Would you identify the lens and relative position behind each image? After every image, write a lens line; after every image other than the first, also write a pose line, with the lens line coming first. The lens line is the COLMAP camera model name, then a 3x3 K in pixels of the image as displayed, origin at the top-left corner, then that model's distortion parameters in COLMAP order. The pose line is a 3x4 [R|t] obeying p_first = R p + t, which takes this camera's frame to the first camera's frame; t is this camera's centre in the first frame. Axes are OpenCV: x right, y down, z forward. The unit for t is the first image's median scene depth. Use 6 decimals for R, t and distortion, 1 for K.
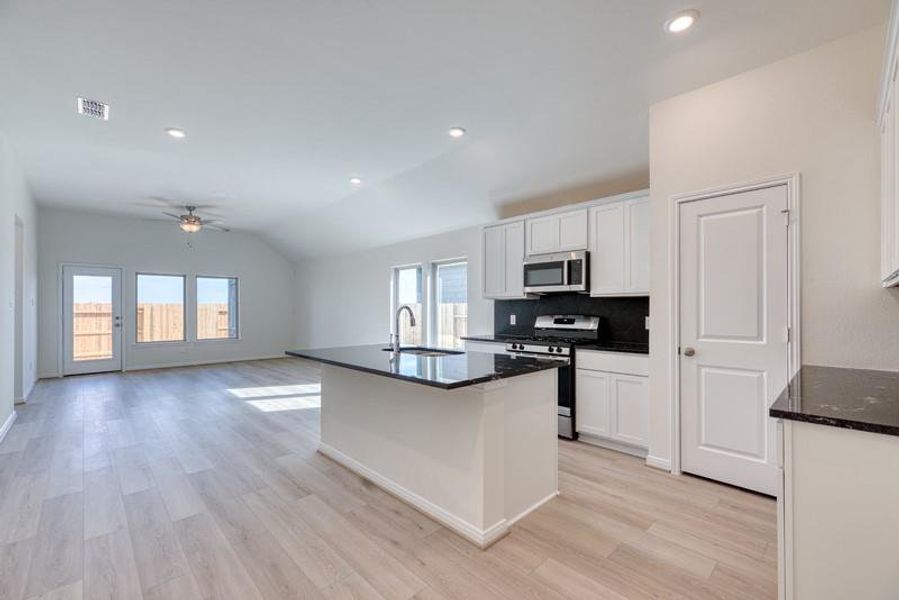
lens RADIAL K [[373.5, 0, 449.7], [0, 373.5, 311.4], [0, 0, 1]] dist [-0.008710, -0.001579]
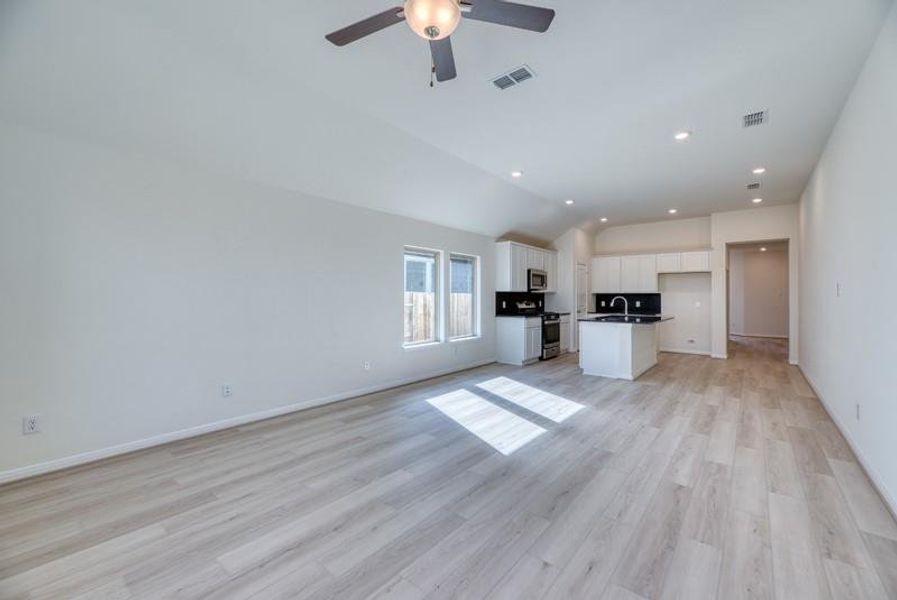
lens RADIAL K [[372.7, 0, 446.0], [0, 372.7, 292.3], [0, 0, 1]] dist [-0.008710, -0.001579]
pose [[-0.108532, 0.011623, 0.994025, -2.296038], [0.000132, 0.999932, -0.011678, -0.018513], [-0.994093, -0.001136, -0.108526, 2.388019]]
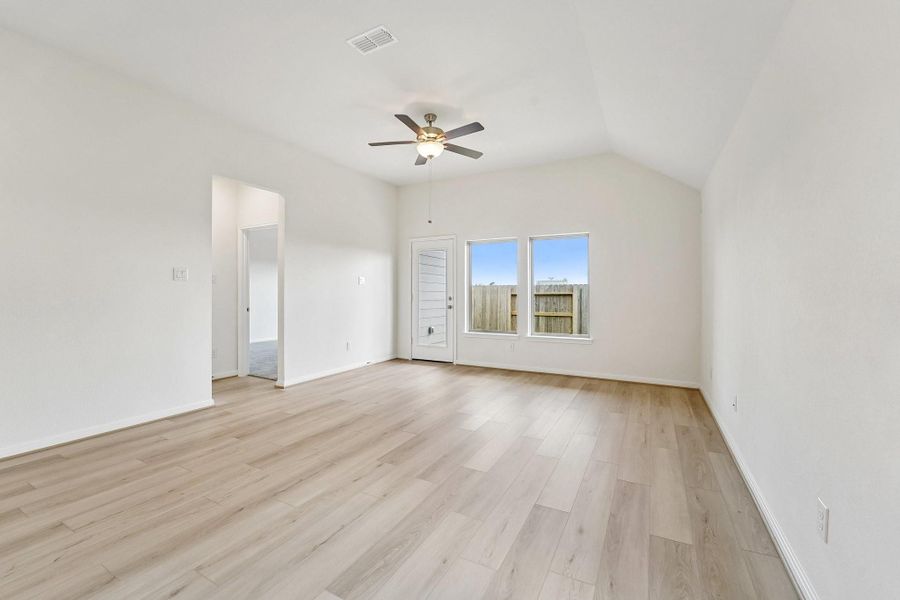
lens RADIAL K [[373.9, 0, 446.0], [0, 373.9, 297.1], [0, 0, 1]] dist [-0.008710, -0.001579]
pose [[0.297810, 0.009780, -0.954575, -0.254956], [-0.006057, 0.999947, 0.008355, 0.018969], [0.954606, 0.003294, 0.297853, 1.978914]]
